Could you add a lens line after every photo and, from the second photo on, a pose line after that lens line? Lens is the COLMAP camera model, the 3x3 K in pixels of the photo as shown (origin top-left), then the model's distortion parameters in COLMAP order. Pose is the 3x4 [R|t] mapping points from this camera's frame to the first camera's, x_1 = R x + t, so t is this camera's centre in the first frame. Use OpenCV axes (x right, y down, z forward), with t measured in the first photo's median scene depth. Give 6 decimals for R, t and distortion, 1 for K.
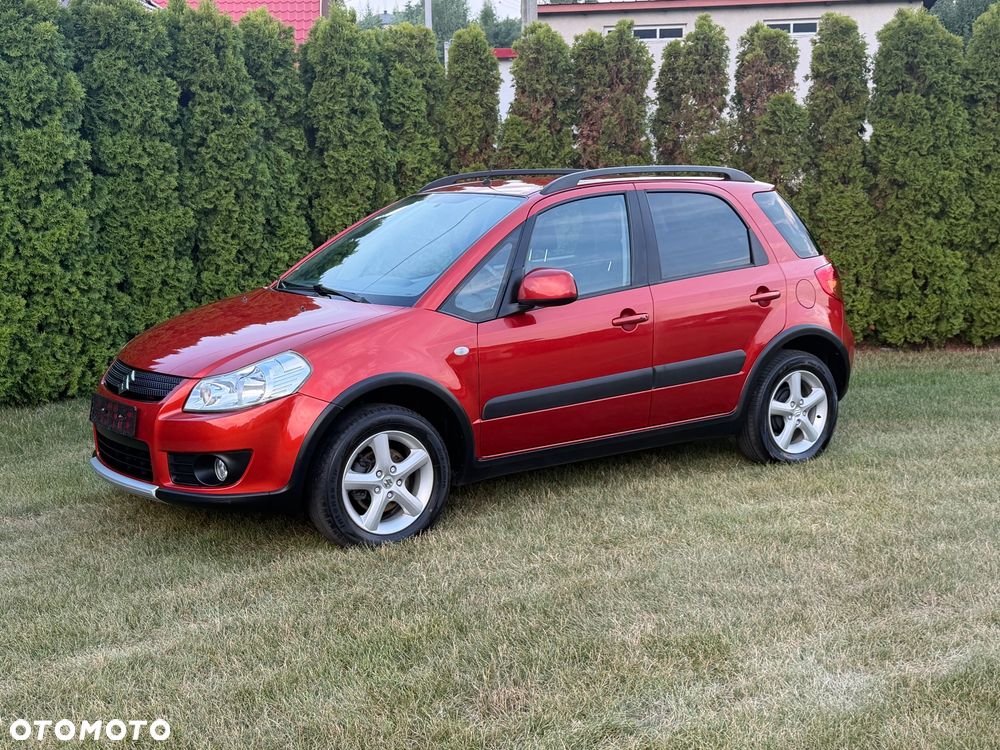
lens RADIAL K [[1299.9, 0, 500.6], [0, 1299.9, 368.5], [0, 0, 1]] dist [0.218846, -0.520559]
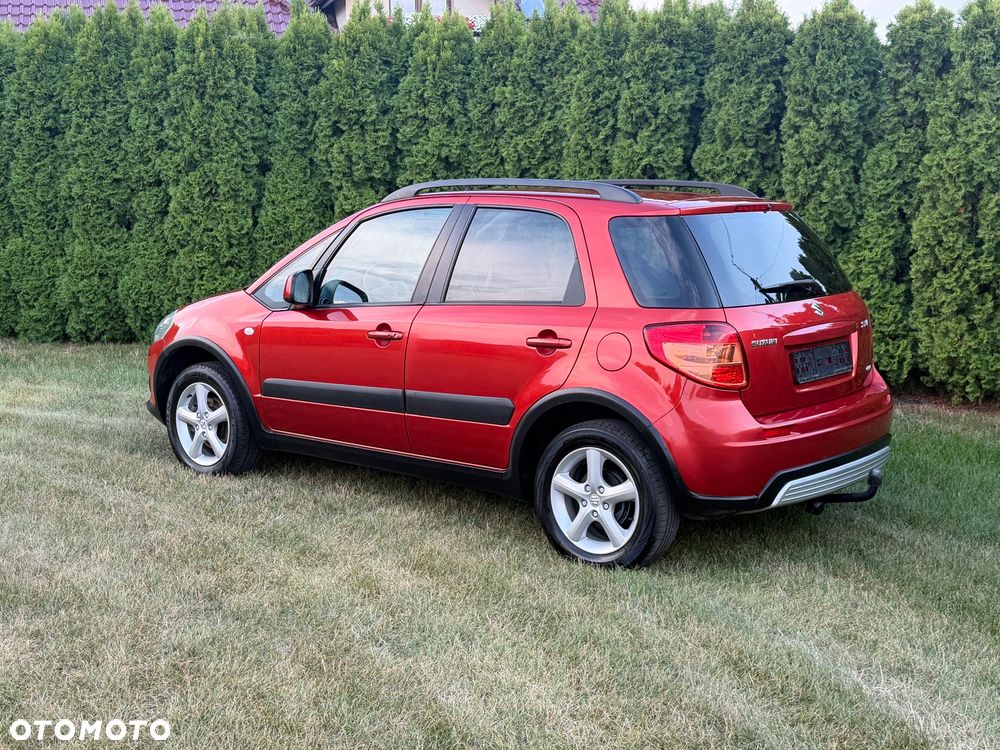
lens RADIAL K [[1298.9, 0, 500.6], [0, 1298.9, 381.5], [0, 0, 1]] dist [0.218067, -0.520080]
pose [[0.265640, 0.168542, -0.949225, 0.622776], [-0.155811, 0.979161, 0.130254, -0.085205], [0.951398, 0.113299, 0.286365, 0.479044]]
